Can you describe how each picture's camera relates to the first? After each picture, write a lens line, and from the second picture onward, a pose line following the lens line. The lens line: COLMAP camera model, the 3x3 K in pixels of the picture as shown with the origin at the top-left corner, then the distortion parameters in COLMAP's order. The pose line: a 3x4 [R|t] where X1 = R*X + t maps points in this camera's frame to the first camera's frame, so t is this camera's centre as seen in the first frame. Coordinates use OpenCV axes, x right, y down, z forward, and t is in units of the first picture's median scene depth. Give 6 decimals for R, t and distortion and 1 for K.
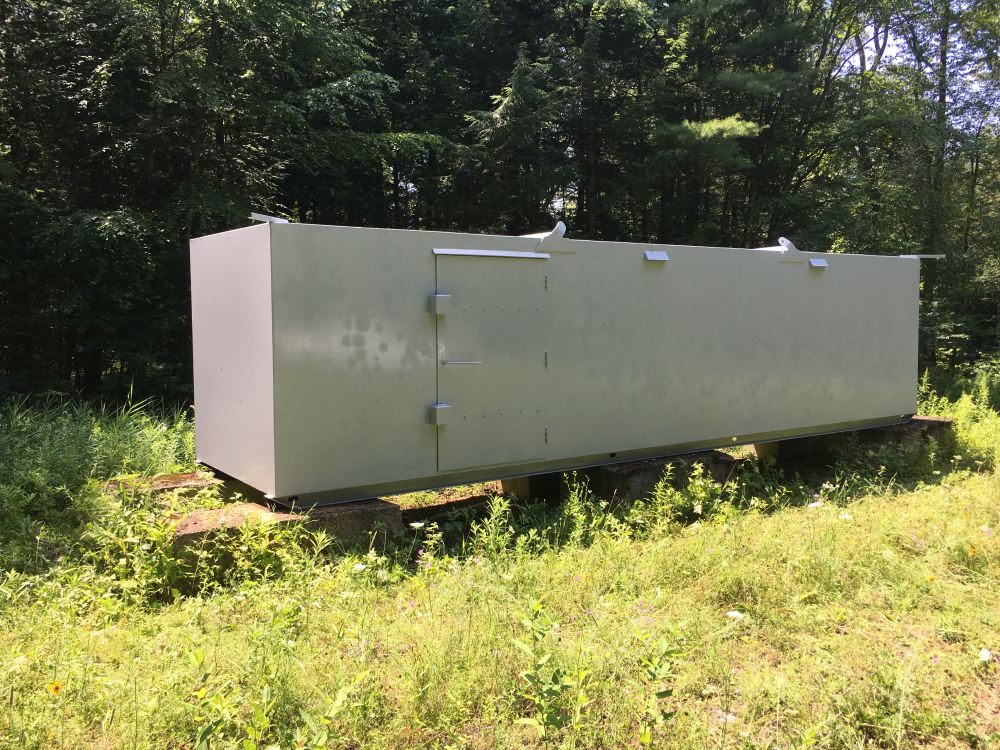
lens RADIAL K [[851.4, 0, 500.0], [0, 851.4, 375.0], [0, 0, 1]] dist [0.055255, 0.001445]
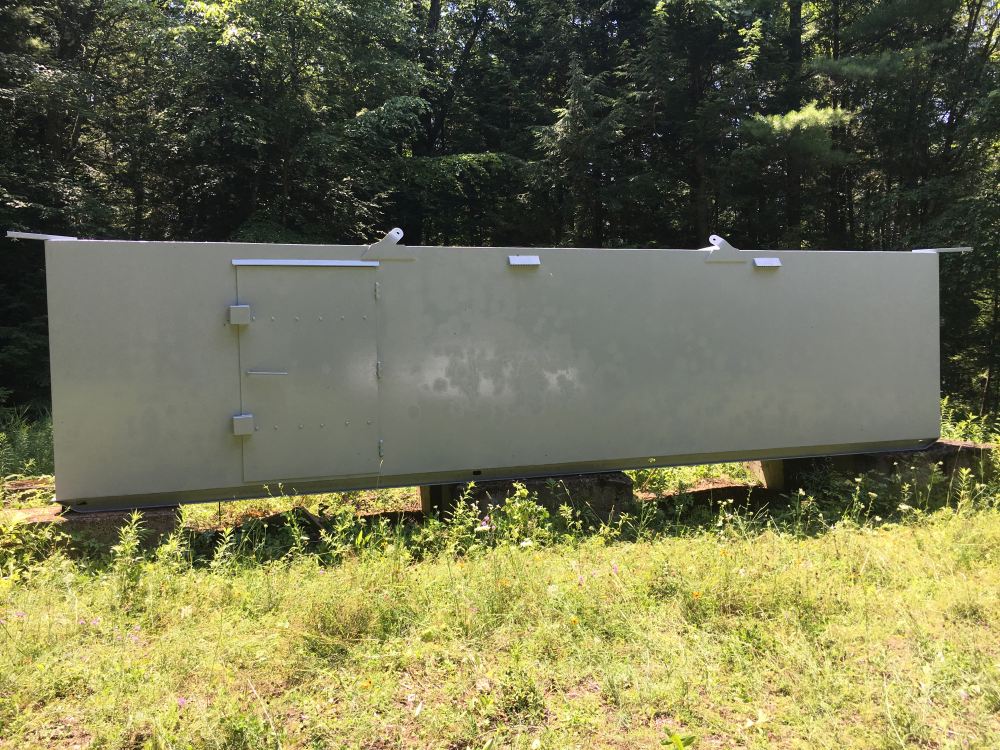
lens RADIAL K [[841.2, 0, 500.0], [0, 841.2, 375.0], [0, 0, 1]] dist [0.049688, -0.002406]
pose [[0.955265, -0.001292, -0.295749, 0.345529], [-0.006363, 0.999669, -0.024918, 0.007374], [0.295683, 0.025685, 0.954941, 0.092474]]
